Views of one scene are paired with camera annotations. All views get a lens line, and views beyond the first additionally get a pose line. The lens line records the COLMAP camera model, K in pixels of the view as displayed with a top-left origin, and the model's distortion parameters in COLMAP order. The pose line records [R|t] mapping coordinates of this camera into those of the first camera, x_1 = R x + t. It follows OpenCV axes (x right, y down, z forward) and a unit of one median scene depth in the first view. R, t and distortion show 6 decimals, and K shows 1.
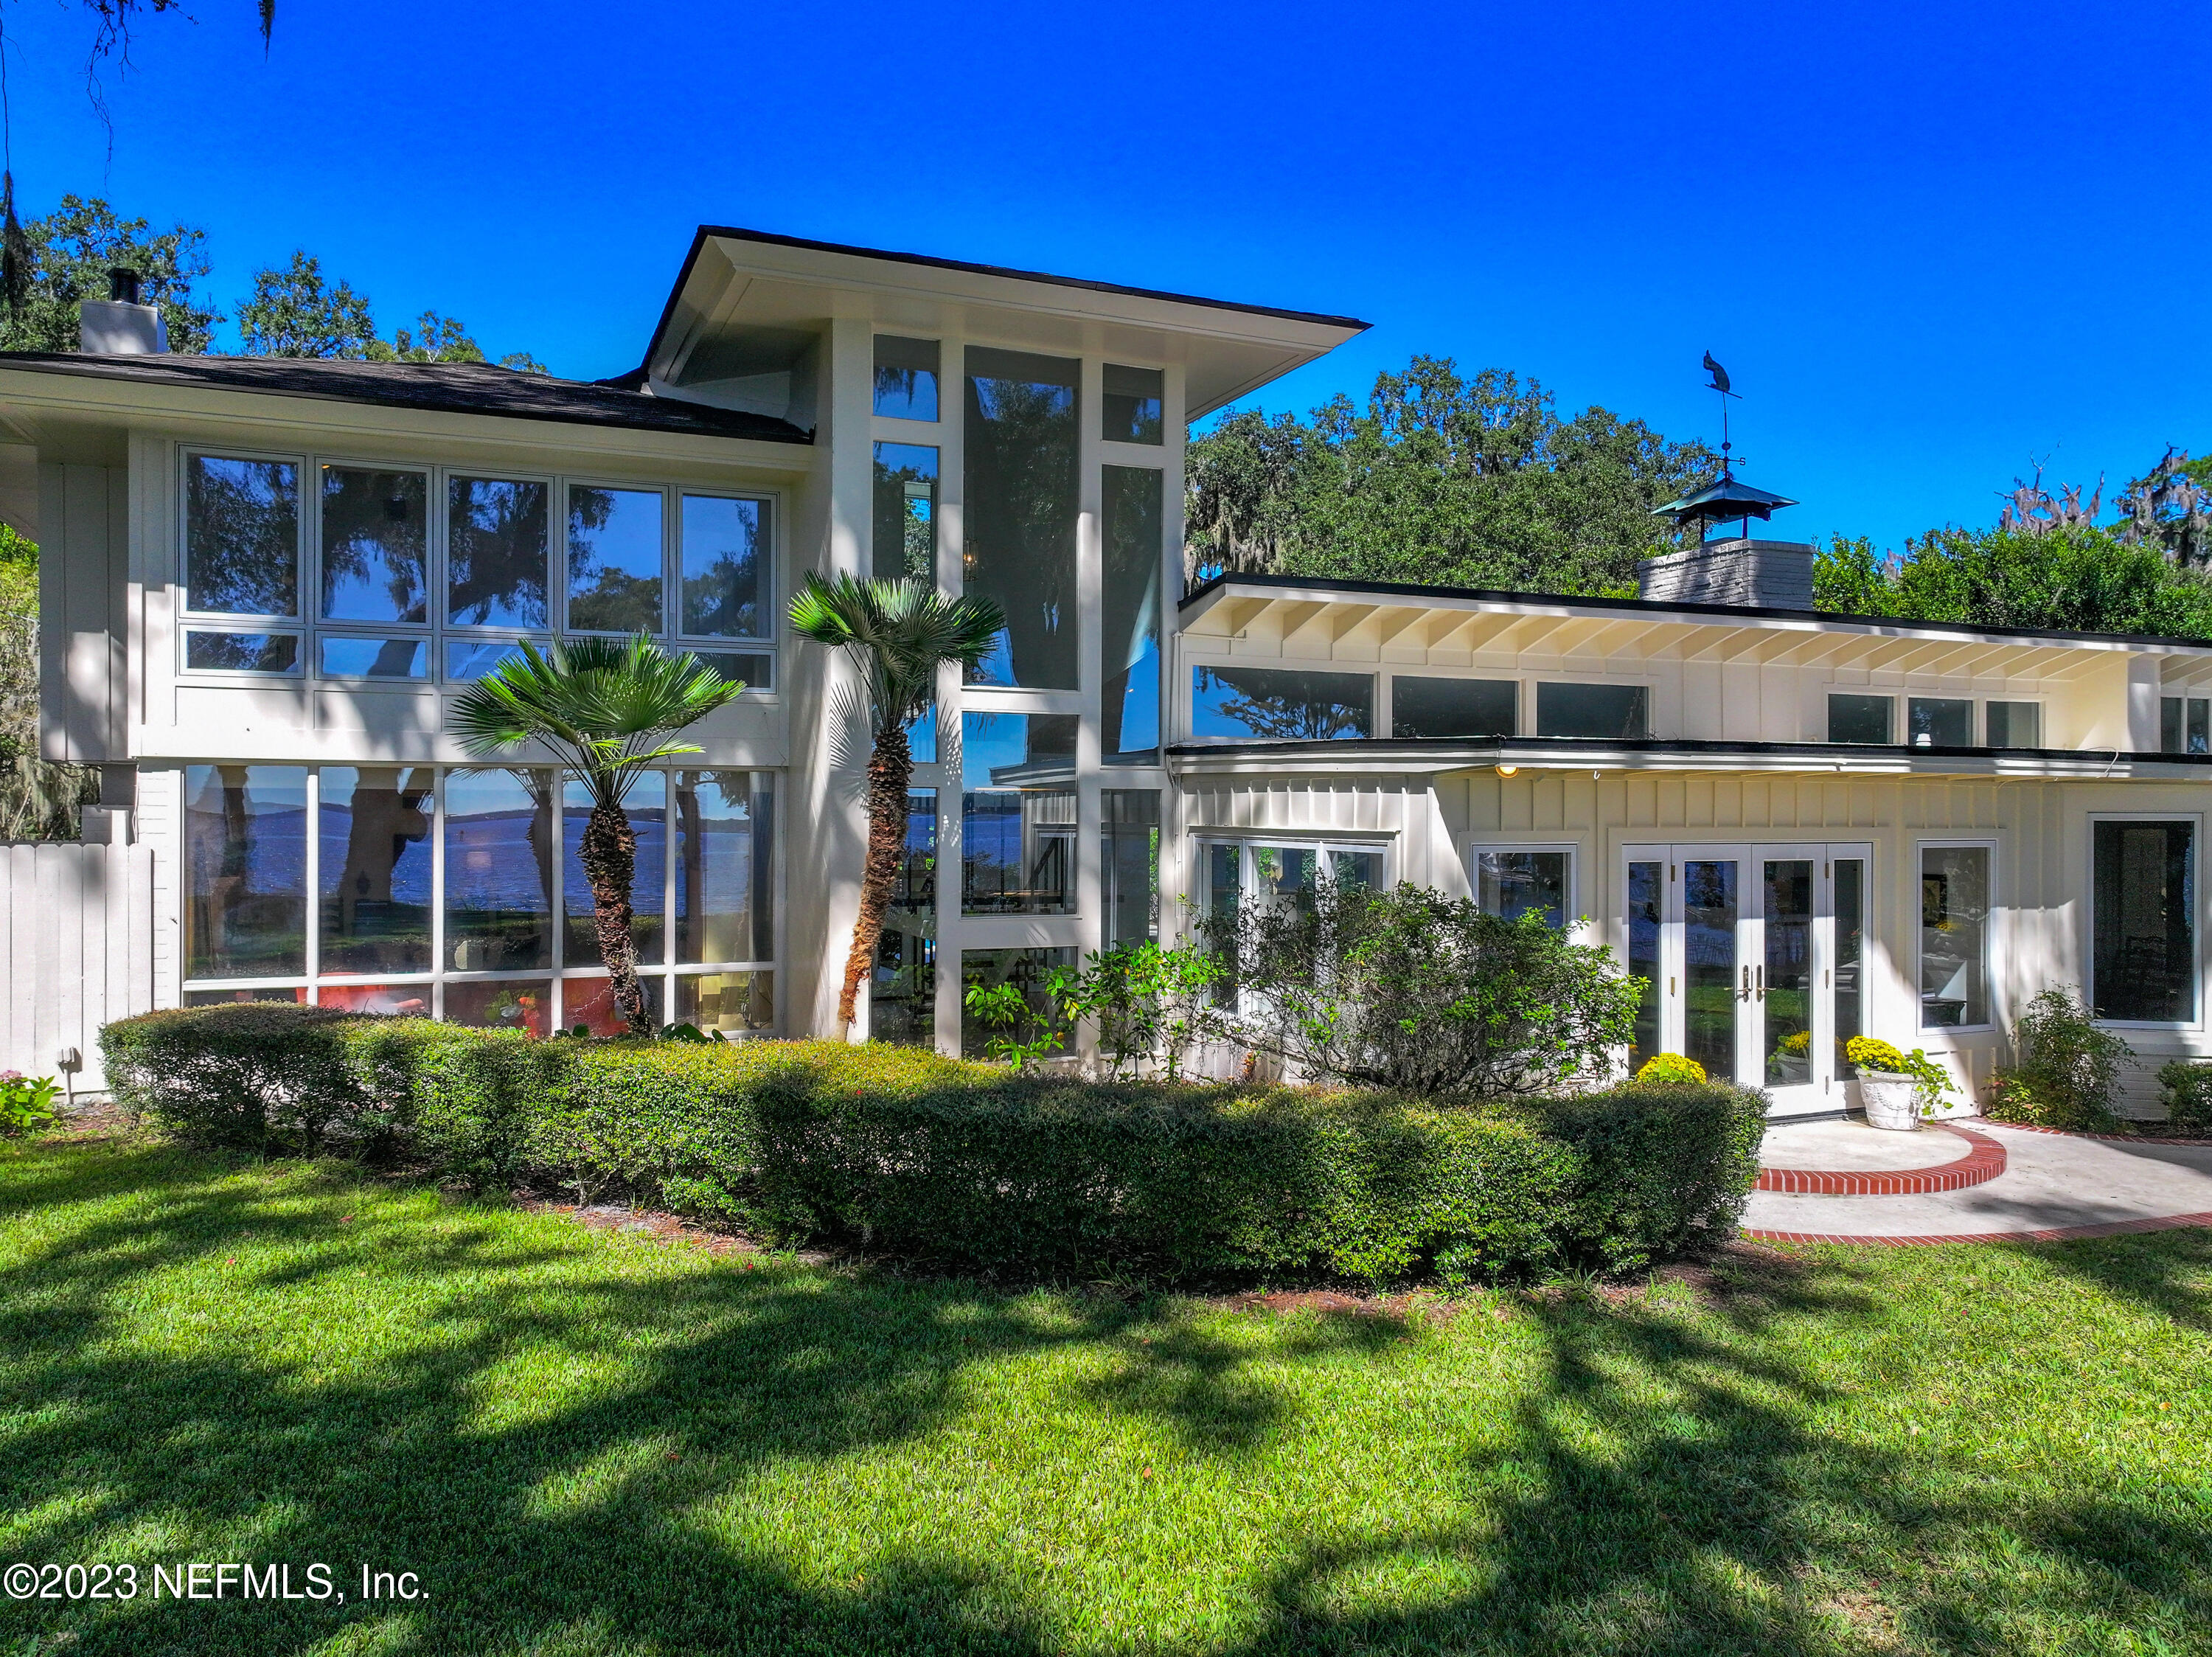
lens RADIAL K [[1548.5, 0, 1106.0], [0, 1548.5, 828.5], [0, 0, 1]] dist [0.022515, -0.000239]
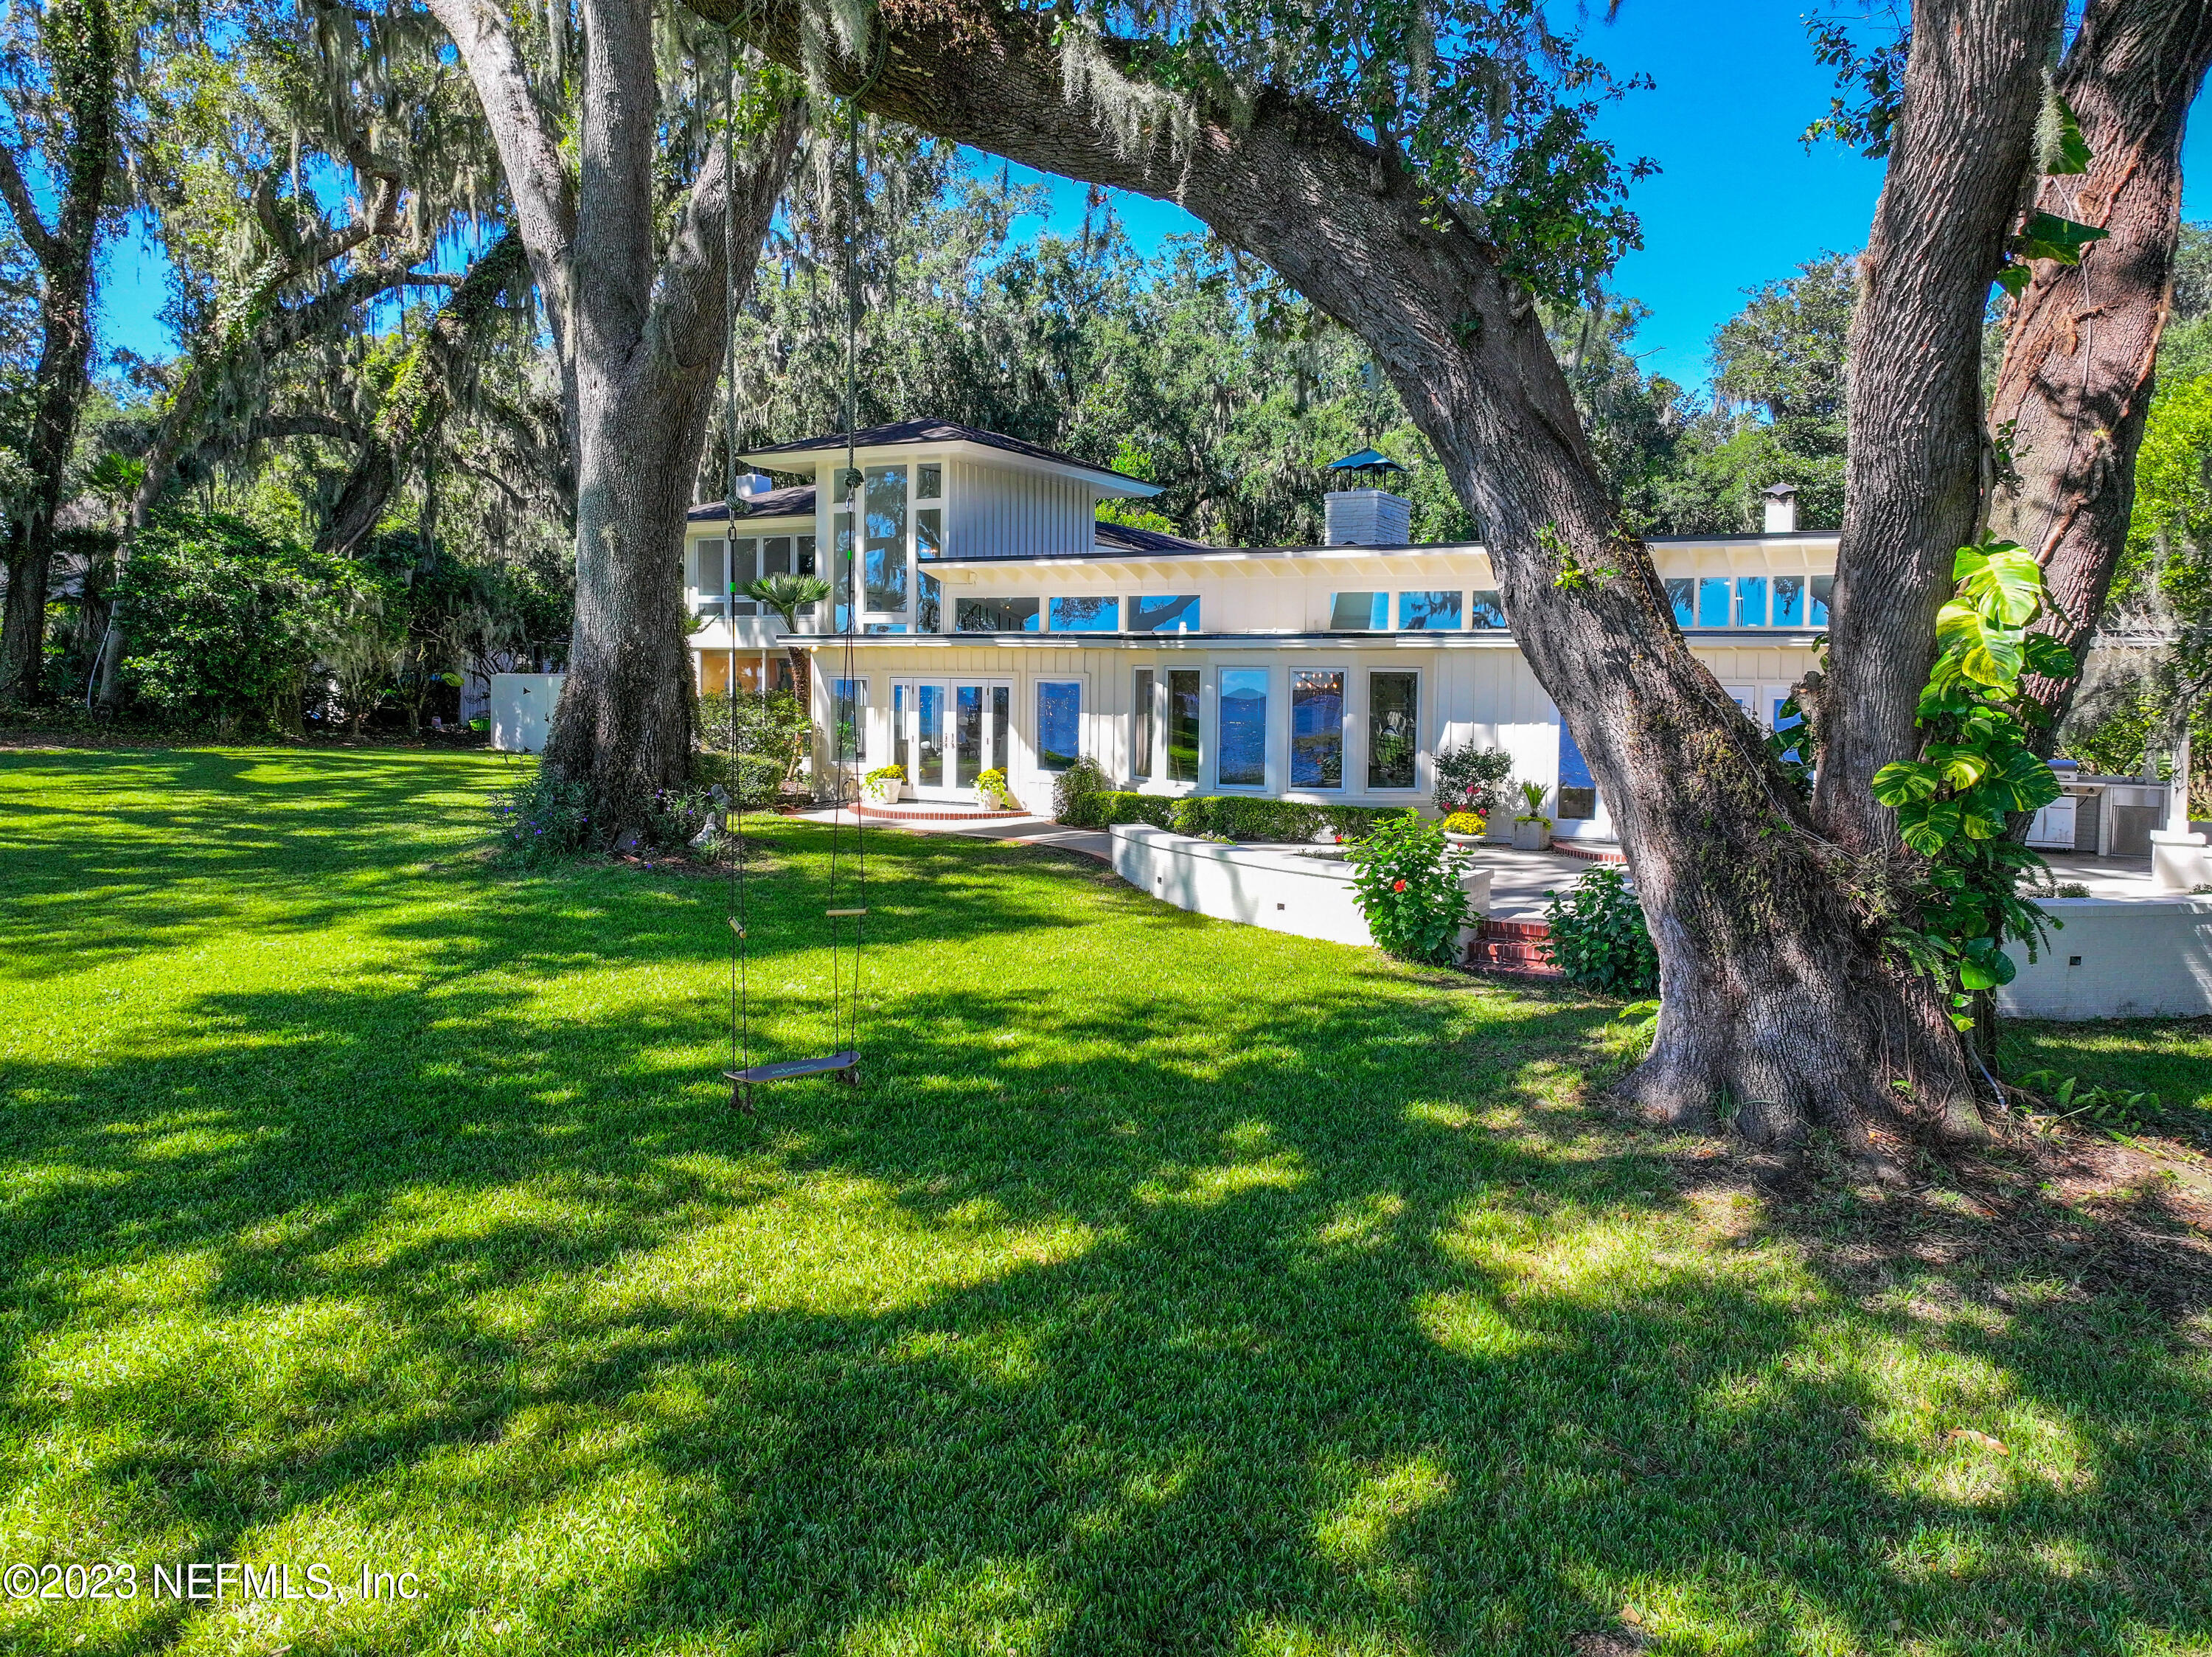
lens RADIAL K [[1548.5, 0, 1106.0], [0, 1548.5, 828.5], [0, 0, 1]] dist [0.022515, -0.000239]
pose [[0.625411, 0.079491, -0.776236, 2.090968], [-0.016451, 0.995920, 0.088734, 0.020553], [0.780122, -0.042725, 0.624167, -0.212596]]
